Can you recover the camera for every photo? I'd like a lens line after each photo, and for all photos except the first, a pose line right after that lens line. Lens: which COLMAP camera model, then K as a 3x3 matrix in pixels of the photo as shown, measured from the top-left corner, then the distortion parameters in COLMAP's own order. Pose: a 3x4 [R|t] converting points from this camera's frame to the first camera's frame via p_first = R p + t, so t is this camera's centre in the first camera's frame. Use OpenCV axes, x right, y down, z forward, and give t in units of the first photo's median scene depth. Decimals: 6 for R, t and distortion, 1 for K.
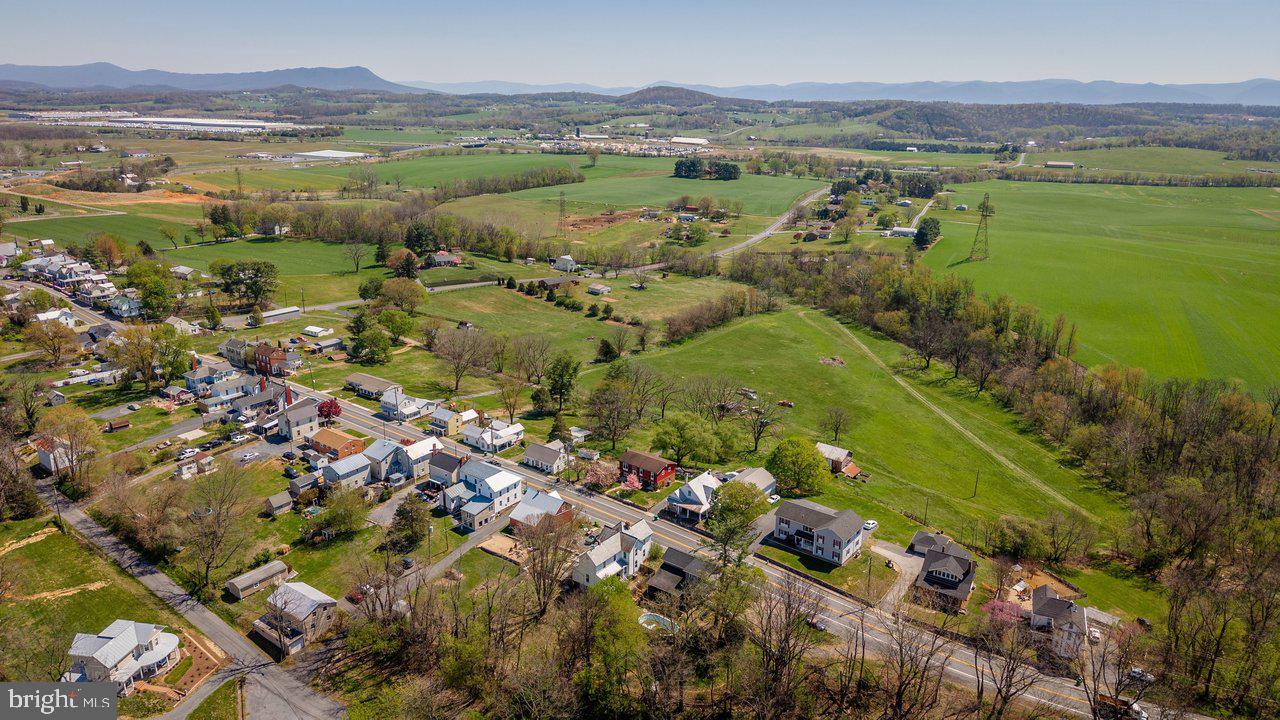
lens RADIAL K [[819.0, 0, 640.0], [0, 819.0, 360.0], [0, 0, 1]] dist [0.043907, -0.057794]
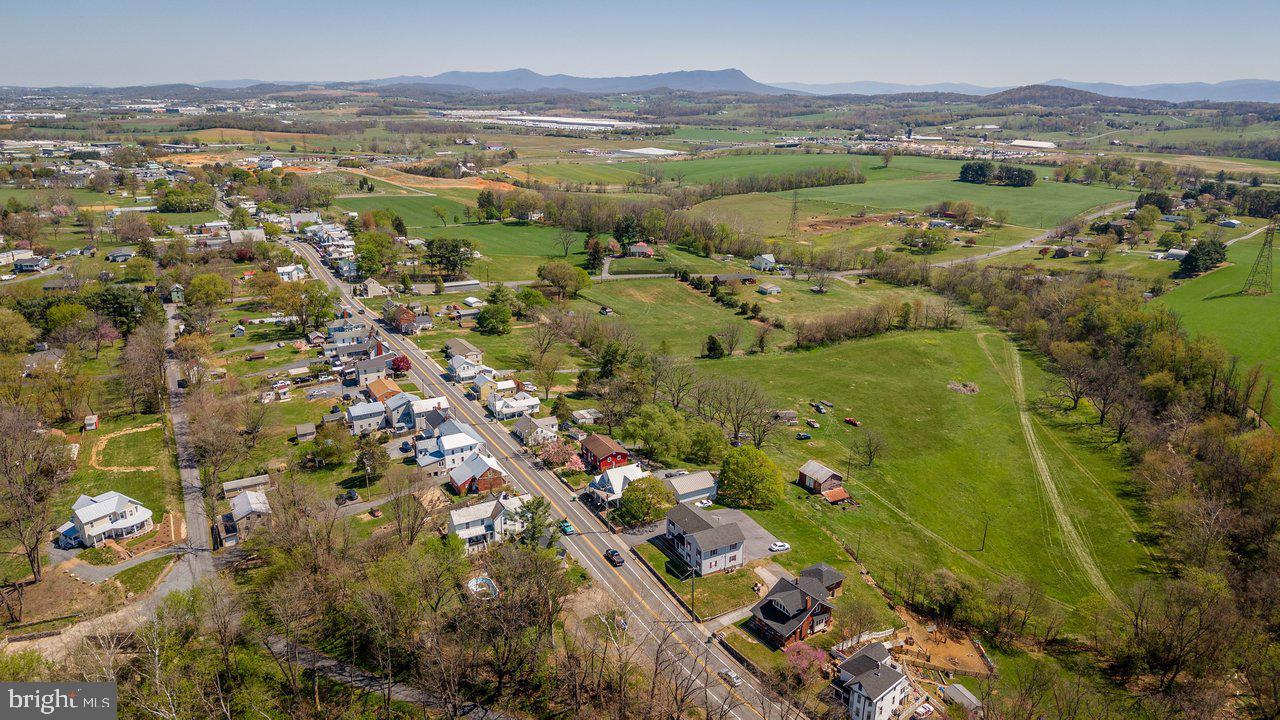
lens RADIAL K [[819.0, 0, 640.0], [0, 819.0, 360.0], [0, 0, 1]] dist [0.043907, -0.057794]
pose [[0.922164, 0.116516, -0.368832, 0.225865], [-0.116742, 0.992923, 0.021787, -0.006373], [0.368761, 0.022967, 0.929241, 0.034052]]
